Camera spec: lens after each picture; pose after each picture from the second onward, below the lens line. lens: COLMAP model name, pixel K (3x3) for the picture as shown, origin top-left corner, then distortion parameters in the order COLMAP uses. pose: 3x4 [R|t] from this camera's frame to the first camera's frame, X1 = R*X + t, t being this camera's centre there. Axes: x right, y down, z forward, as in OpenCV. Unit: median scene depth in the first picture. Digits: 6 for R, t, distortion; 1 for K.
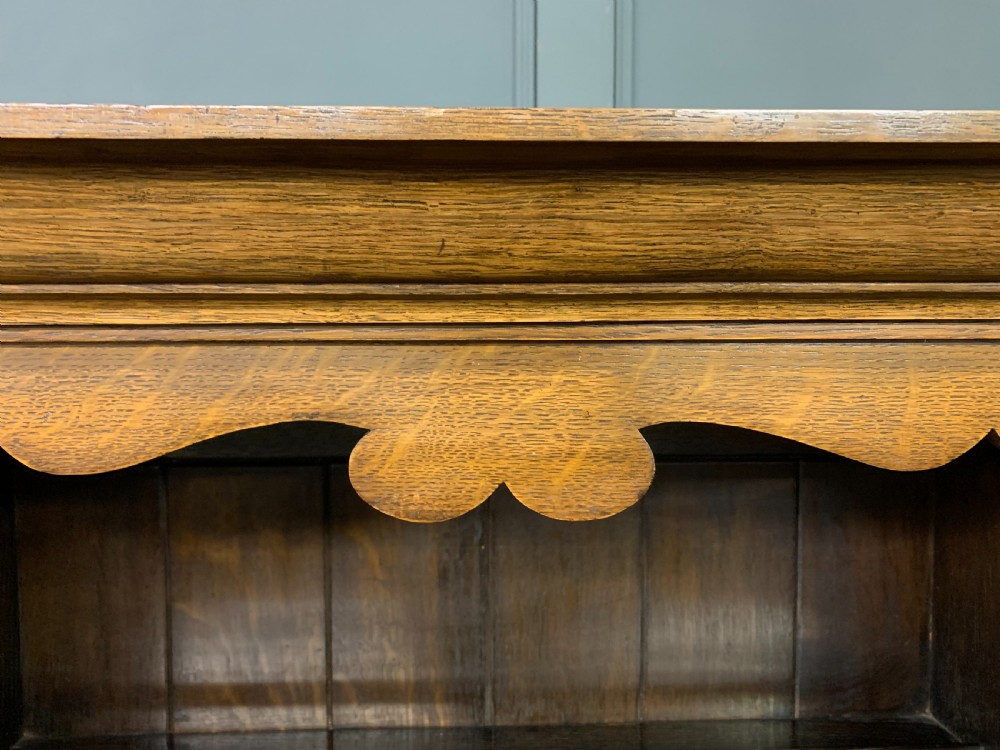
lens RADIAL K [[770.0, 0, 501.1], [0, 770.0, 368.3], [0, 0, 1]] dist [0.038247, -0.035206]
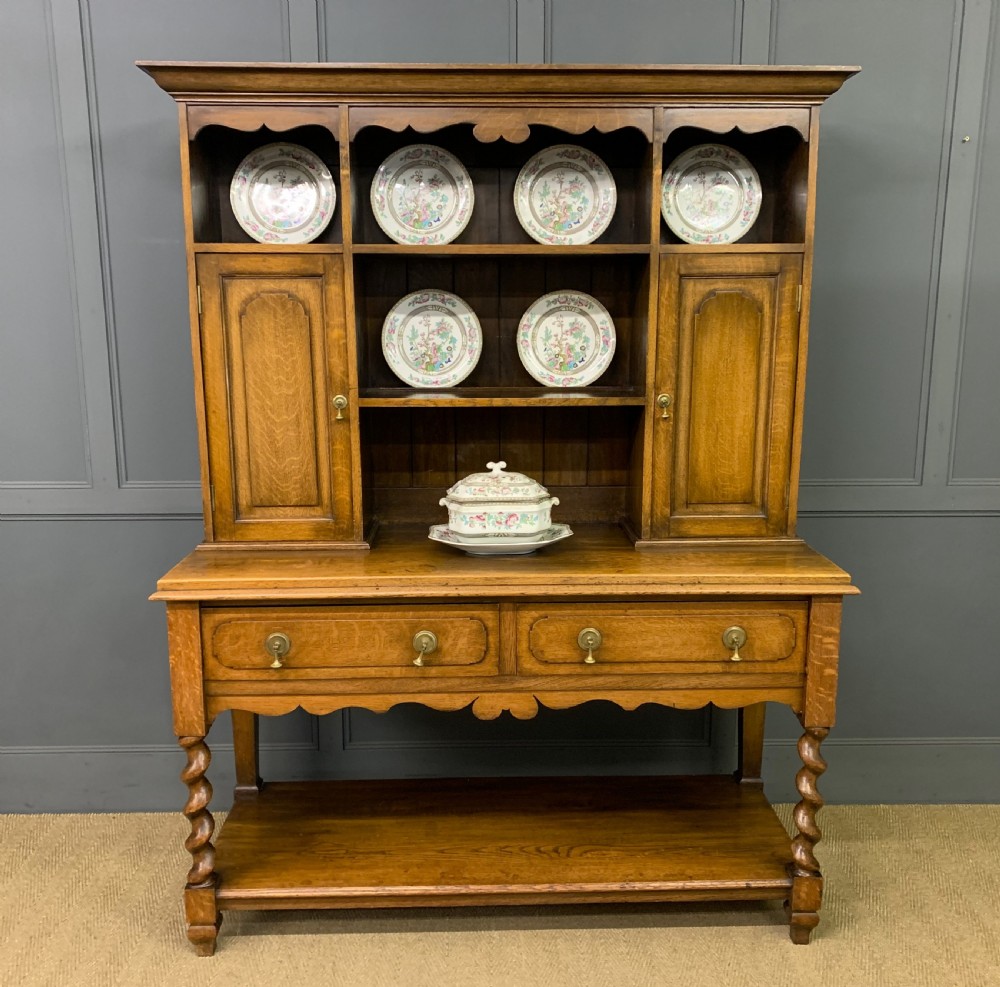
lens RADIAL K [[1015.1, 0, 502.2], [0, 1015.1, 501.9], [0, 0, 1]] dist [0.031691, 0.000000]
pose [[0.999986, 0.000212, -0.005307, 0.042891], [0.000499, 0.991034, 0.133606, 1.755209], [0.005288, -0.133607, 0.991020, -6.466670]]
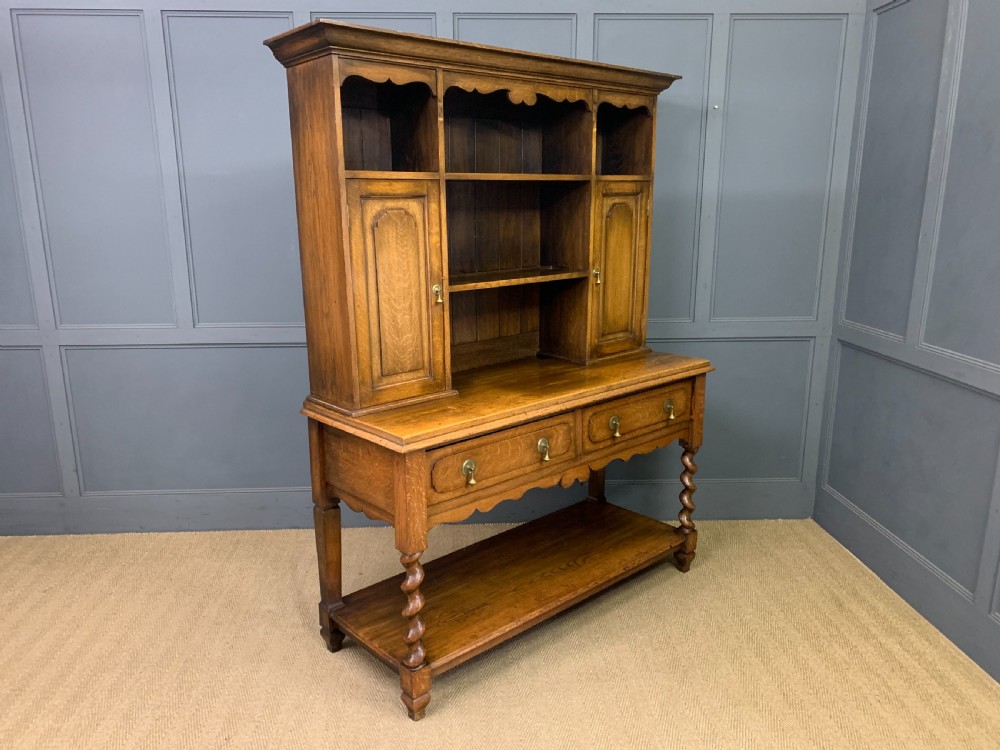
lens RADIAL K [[770.0, 0, 489.2], [0, 770.0, 383.7], [0, 0, 1]] dist [0.038247, -0.035206]
pose [[0.773403, -0.154952, 0.614685, -5.691656], [0.046352, 0.980893, 0.188946, 1.514987], [-0.632218, -0.117640, 0.765808, -5.292119]]
